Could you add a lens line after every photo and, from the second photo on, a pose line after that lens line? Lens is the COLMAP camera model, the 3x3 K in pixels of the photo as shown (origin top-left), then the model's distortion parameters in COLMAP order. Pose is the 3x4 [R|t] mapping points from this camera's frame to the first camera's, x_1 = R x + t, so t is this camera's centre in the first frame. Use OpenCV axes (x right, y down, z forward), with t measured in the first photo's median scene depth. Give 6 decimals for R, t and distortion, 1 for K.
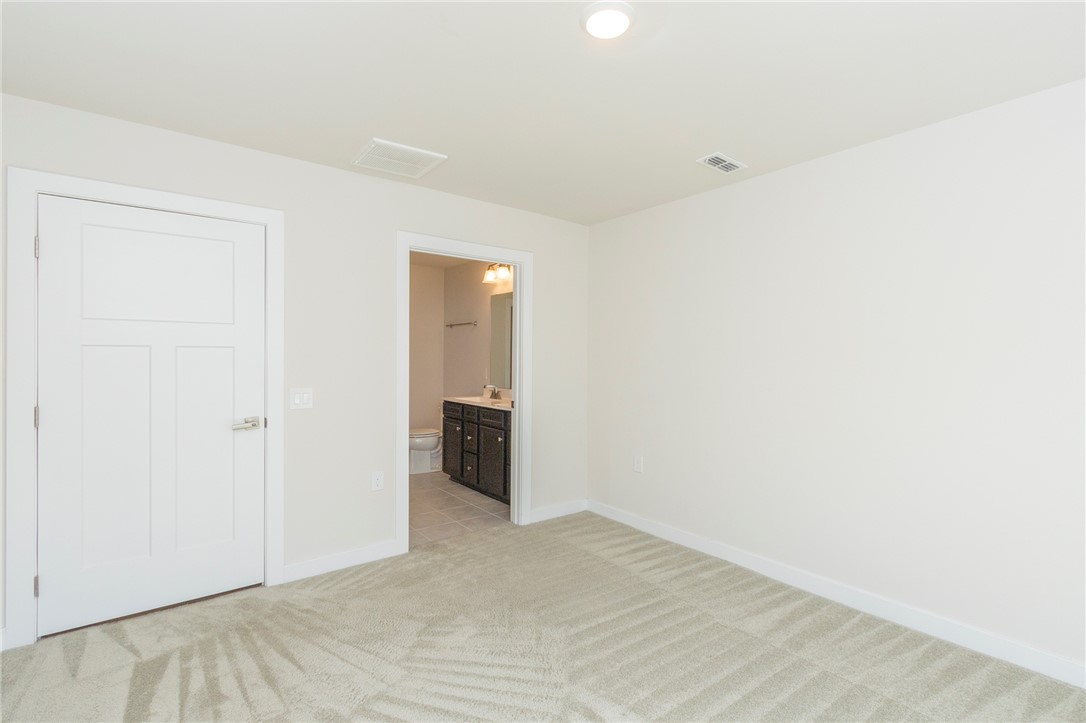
lens RADIAL K [[494.3, 0, 541.4], [0, 494.3, 357.6], [0, 0, 1]] dist [0.002288, -0.001517]
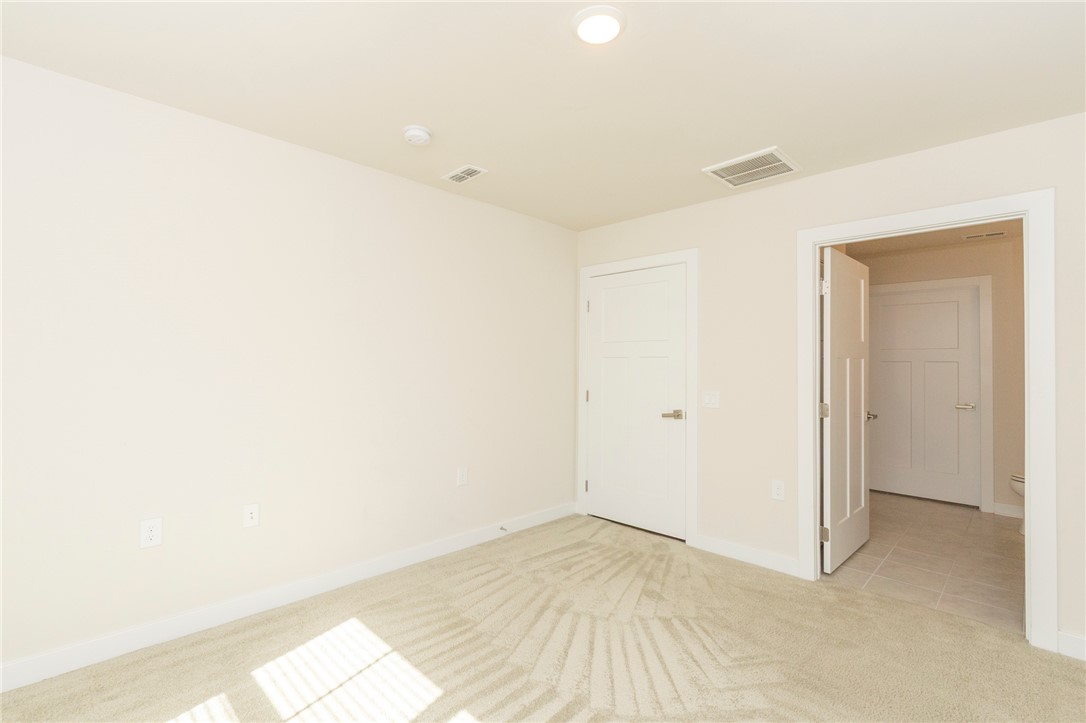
lens RADIAL K [[494.3, 0, 544.4], [0, 494.3, 356.1], [0, 0, 1]] dist [0.002288, -0.001517]
pose [[0.134070, -0.027688, -0.990585, 0.648549], [-0.009087, 0.999533, -0.029168, 0.018541], [0.990930, 0.012912, 0.133756, 0.445876]]
